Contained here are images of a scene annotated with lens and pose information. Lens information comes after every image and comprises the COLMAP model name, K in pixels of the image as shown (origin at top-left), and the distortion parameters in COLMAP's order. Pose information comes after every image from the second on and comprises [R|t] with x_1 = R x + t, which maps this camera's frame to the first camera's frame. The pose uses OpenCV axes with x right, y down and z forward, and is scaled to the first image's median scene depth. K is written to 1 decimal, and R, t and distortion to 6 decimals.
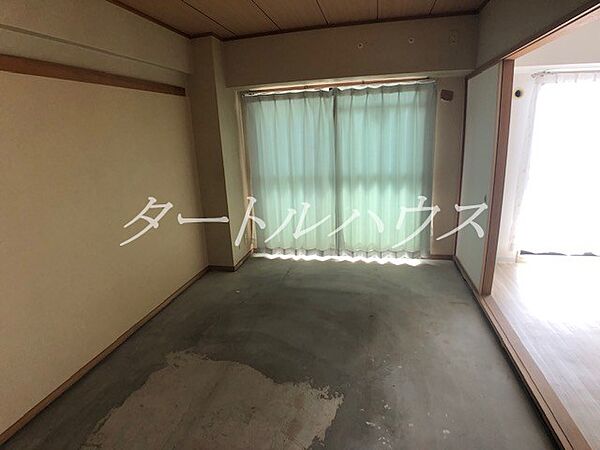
lens RADIAL K [[333.1, 0, 296.2], [0, 333.1, 224.1], [0, 0, 1]] dist [-0.065768, 0.000724]
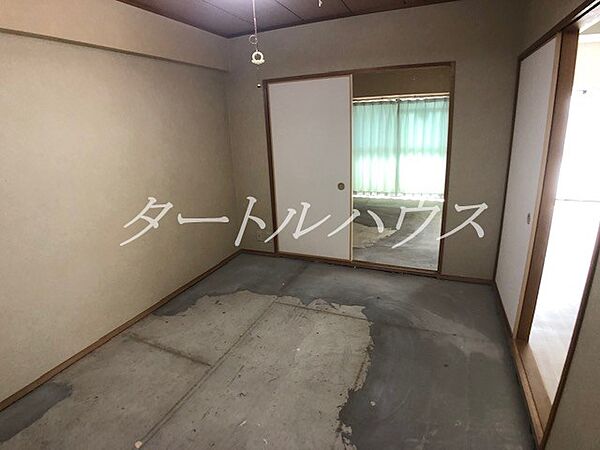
lens RADIAL K [[333.1, 0, 296.2], [0, 333.1, 224.1], [0, 0, 1]] dist [-0.065768, 0.000724]
pose [[0.988163, 0.048595, -0.145507, -0.145467], [-0.046246, 0.998740, 0.019486, 0.264734], [0.146270, -0.012526, 0.989165, -0.881292]]
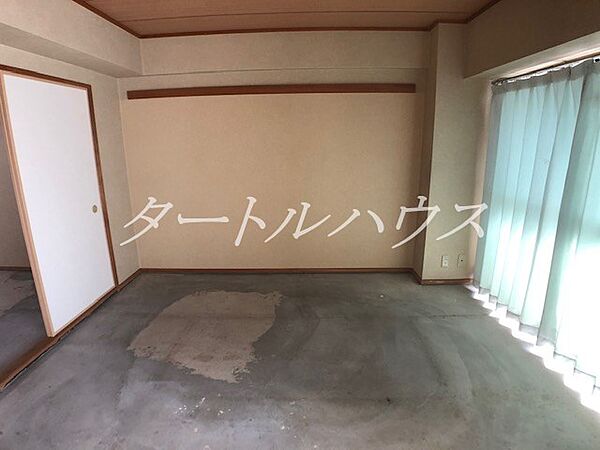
lens RADIAL K [[333.1, 0, 296.2], [0, 333.1, 224.1], [0, 0, 1]] dist [-0.065768, 0.000724]
pose [[0.206164, 0.292321, -0.933833, 0.573623], [-0.257710, 0.936863, 0.236375, -0.147946], [0.943971, 0.191926, 0.268481, 0.437677]]
